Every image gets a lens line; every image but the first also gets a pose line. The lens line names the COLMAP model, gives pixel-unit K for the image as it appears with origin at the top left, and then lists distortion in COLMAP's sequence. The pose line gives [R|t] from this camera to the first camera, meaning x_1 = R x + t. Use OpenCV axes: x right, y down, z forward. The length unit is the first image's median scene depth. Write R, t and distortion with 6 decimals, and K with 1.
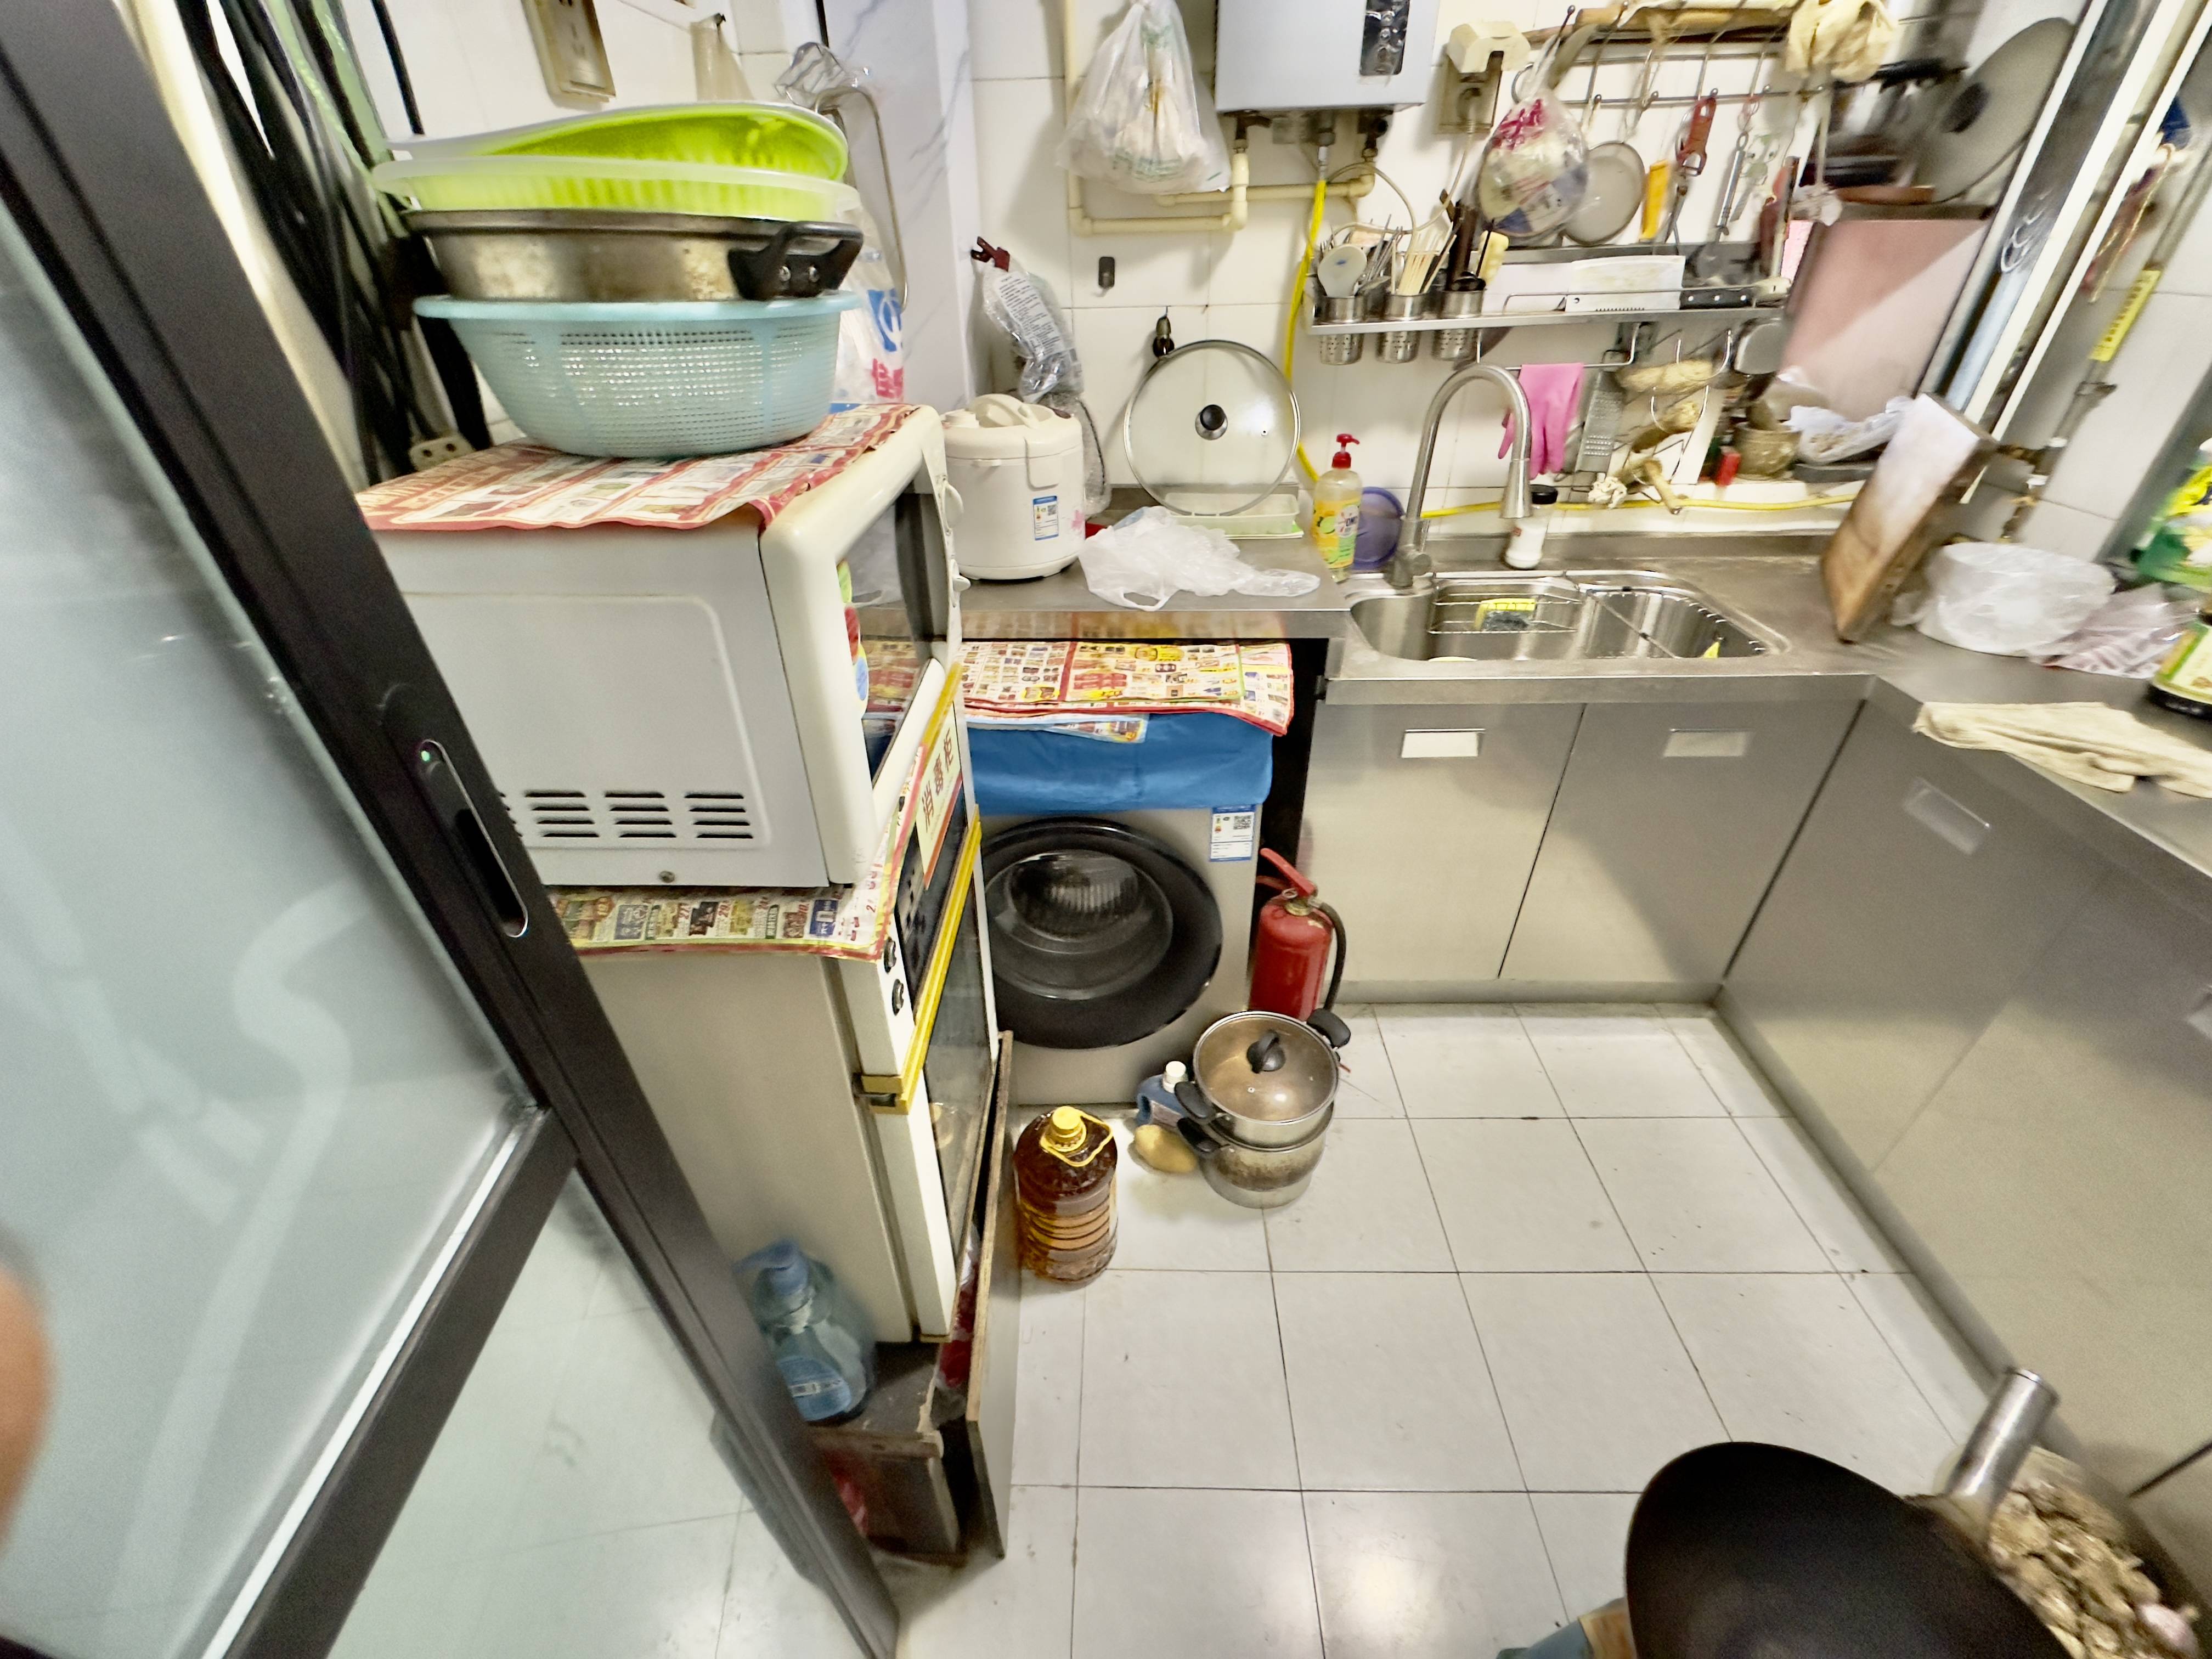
lens RADIAL K [[886.5, 0, 1105.6], [0, 886.5, 825.9], [0, 0, 1]] dist [0.000366, 0.000090]
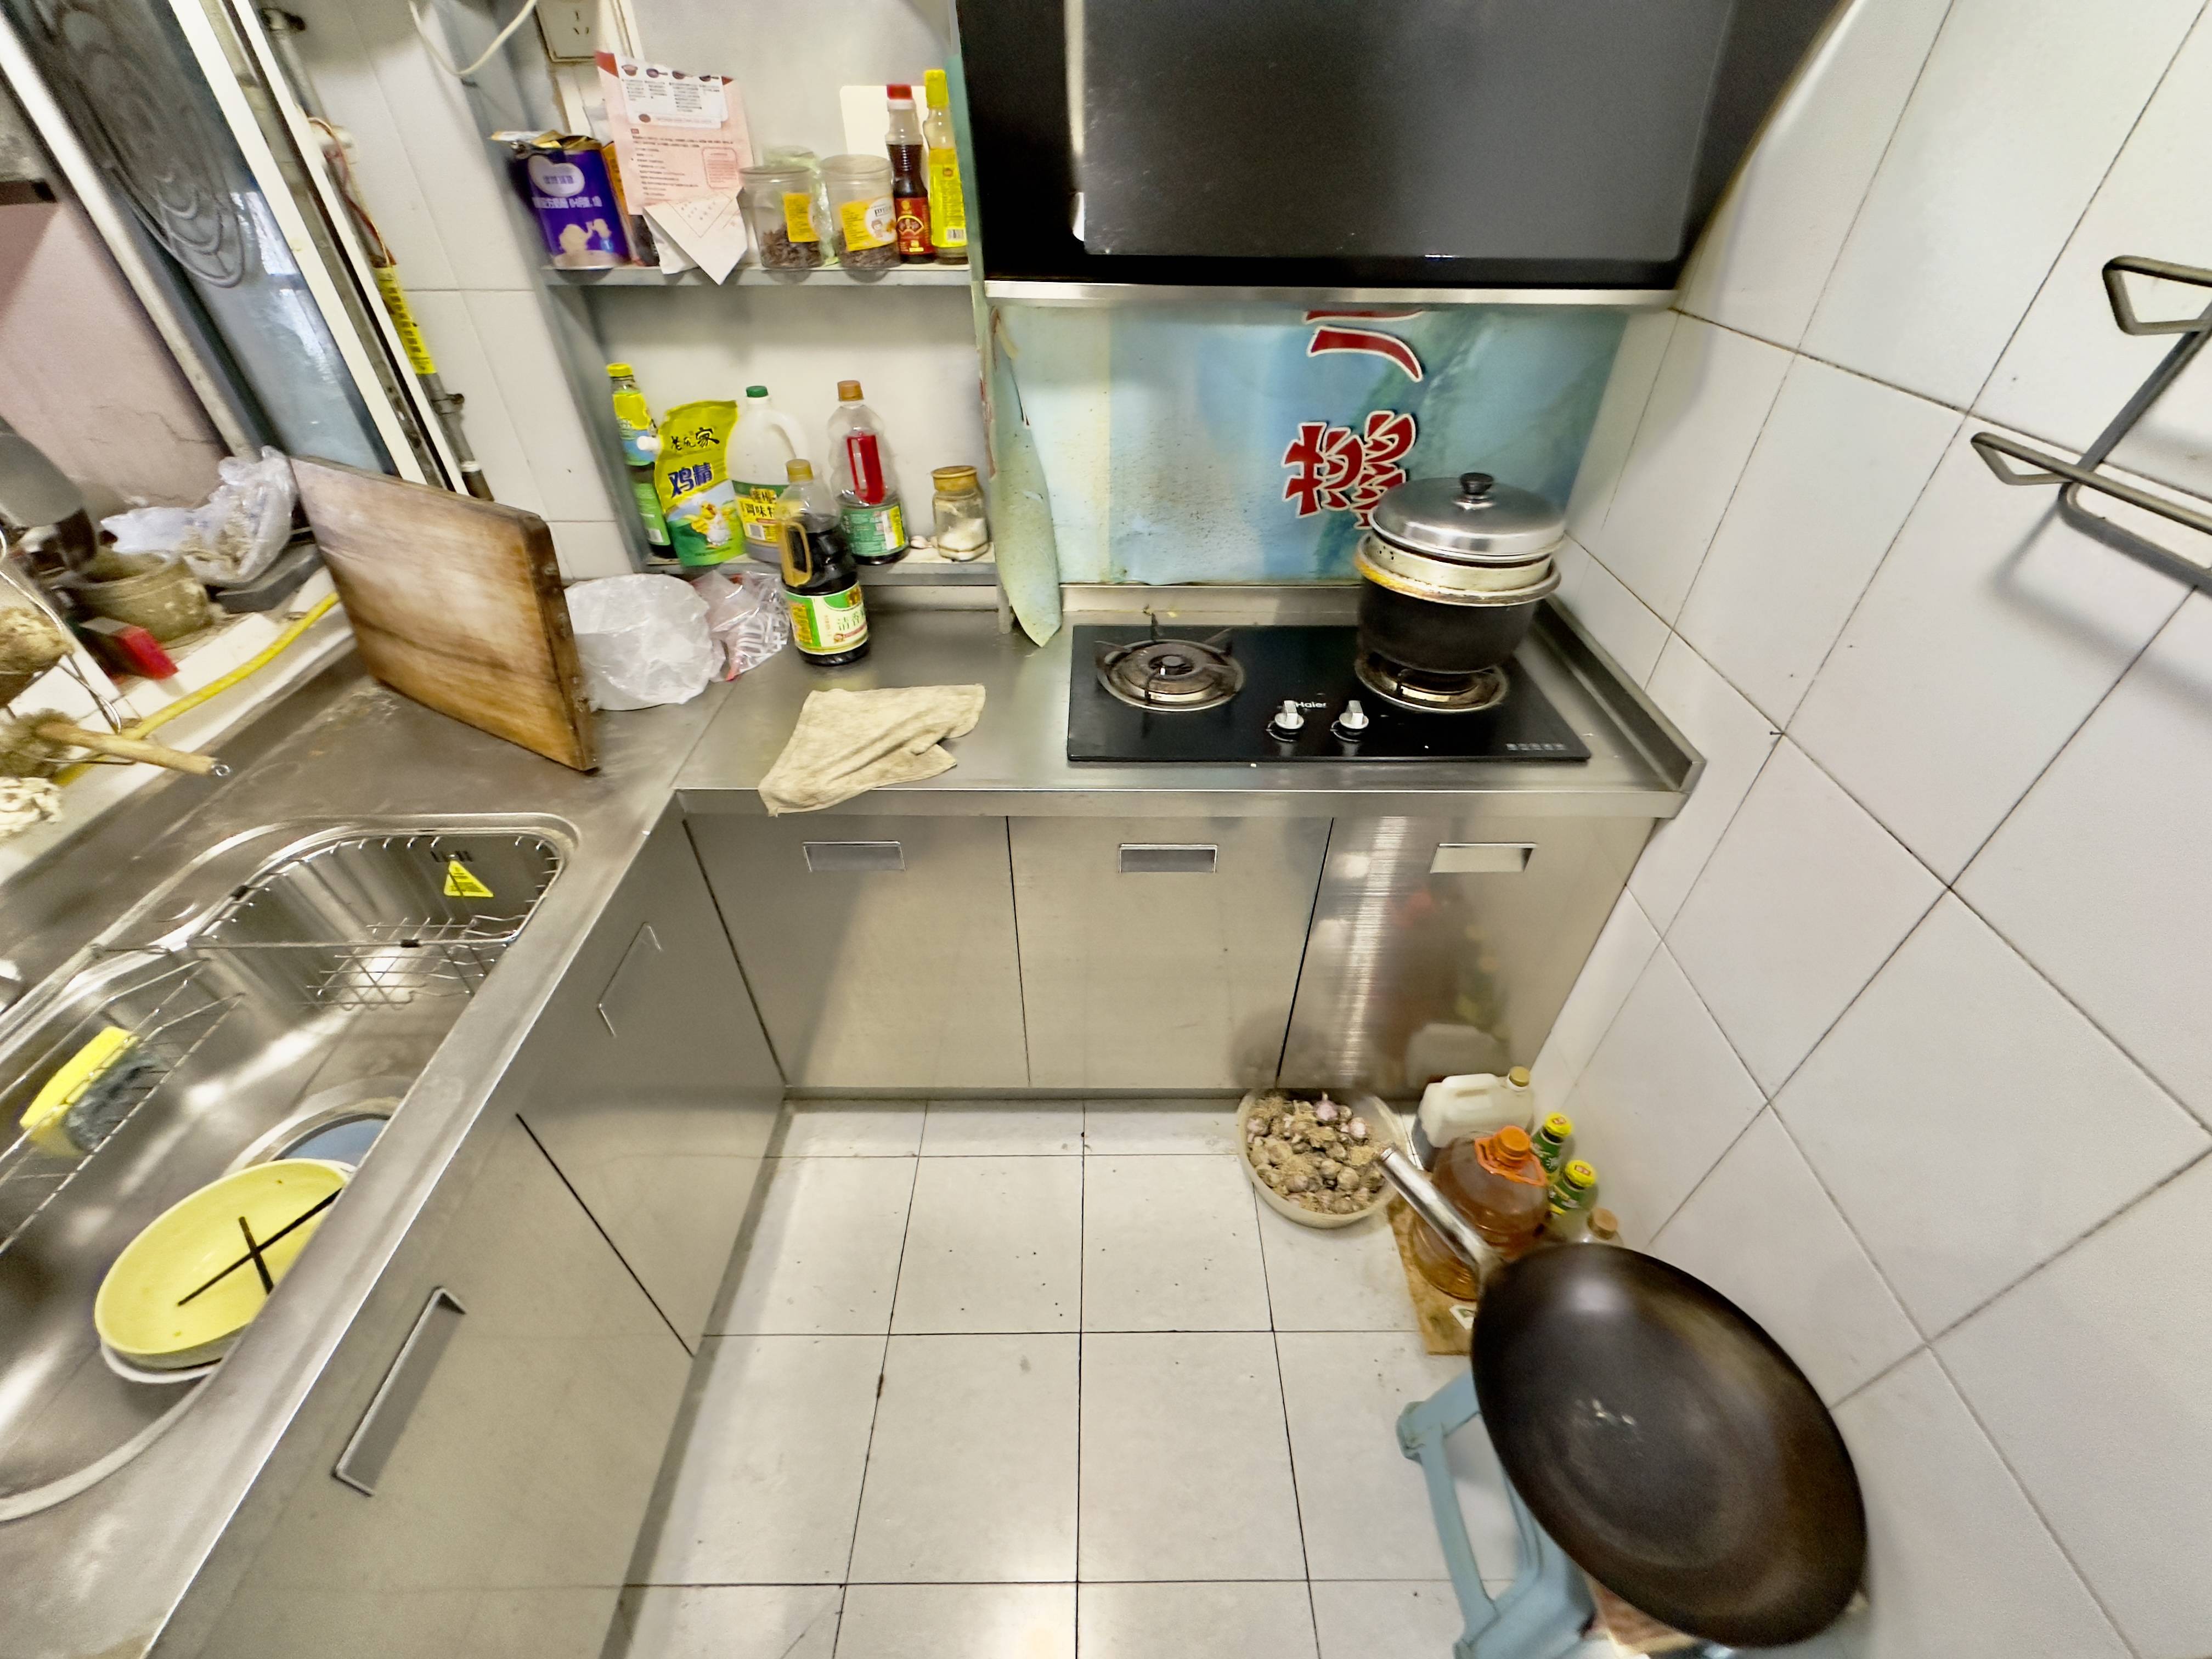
lens RADIAL K [[886.5, 0, 1112.0], [0, 886.5, 827.6], [0, 0, 1]] dist [0.000366, 0.000090]
pose [[-0.023607, -0.616489, 0.787009, 0.162123], [0.556333, 0.645972, 0.522698, -0.302716], [-0.830624, 0.450178, 0.327724, 0.352734]]
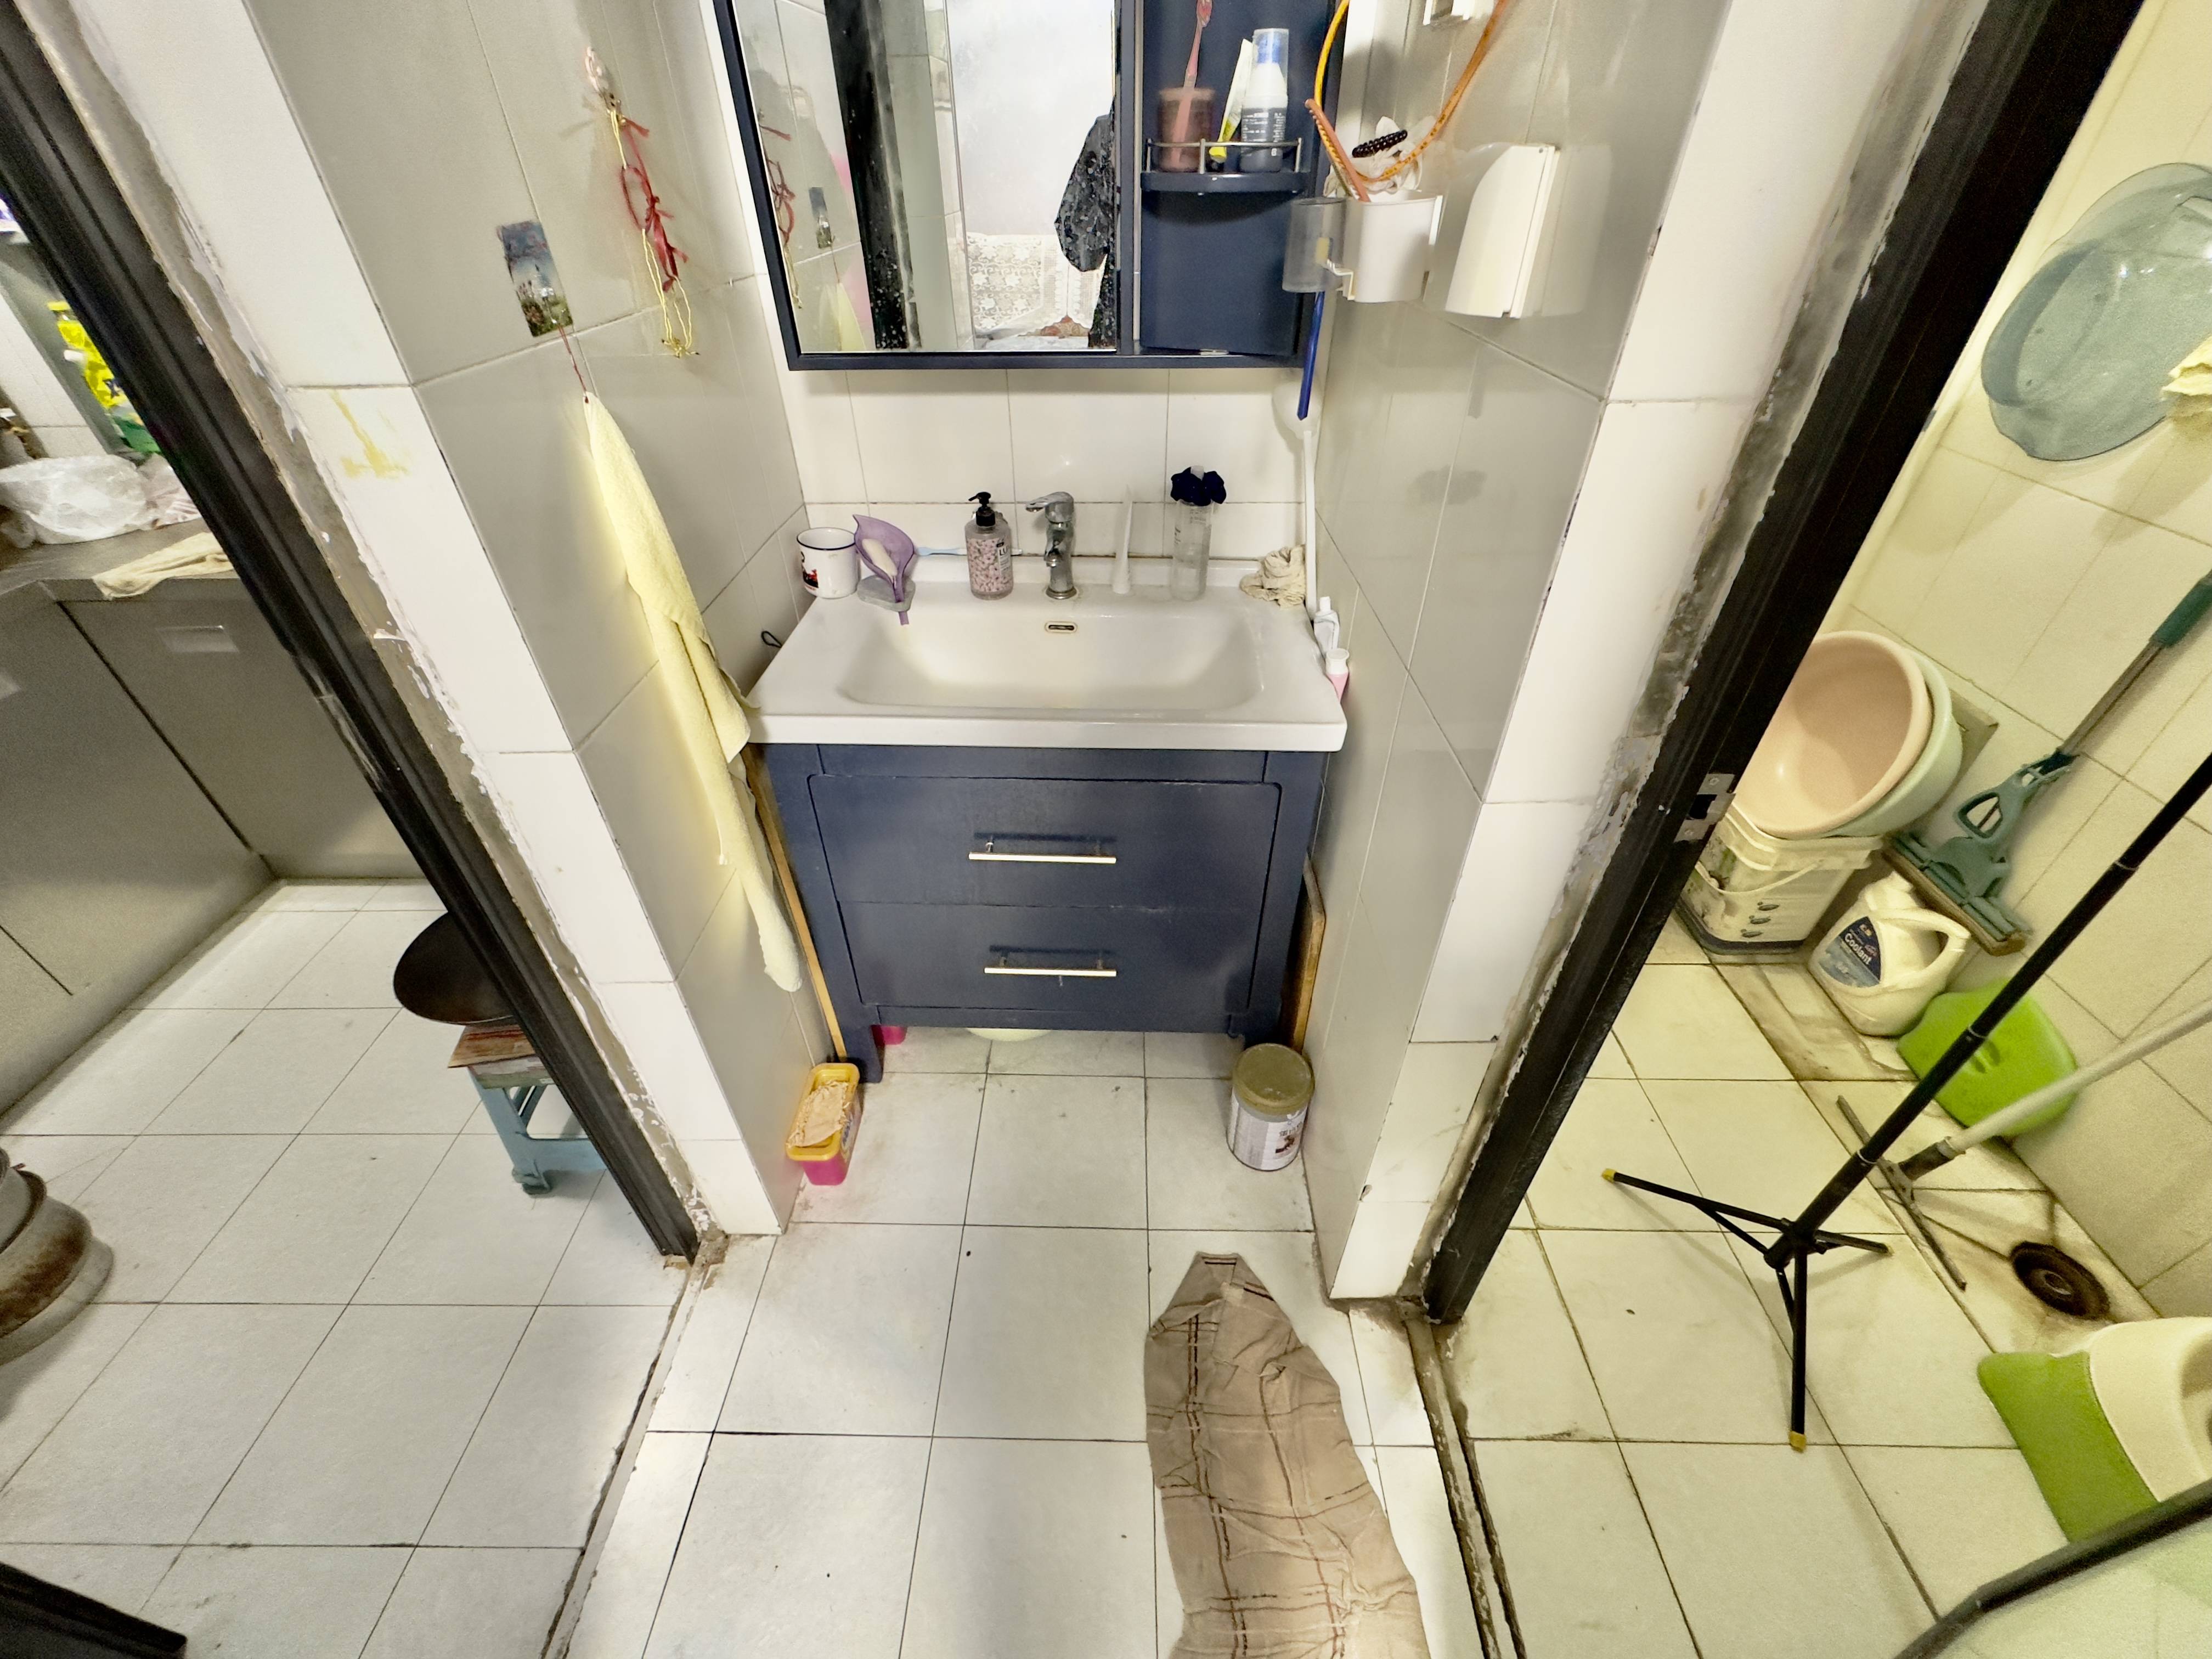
lens RADIAL K [[886.5, 0, 1106.7], [0, 886.5, 836.0], [0, 0, 1]] dist [0.000366, 0.000090]
pose [[0.000397, -0.593156, 0.805088, -0.262505], [0.569528, 0.661893, 0.487375, 0.255234], [-0.821972, 0.458327, 0.338082, -0.374039]]
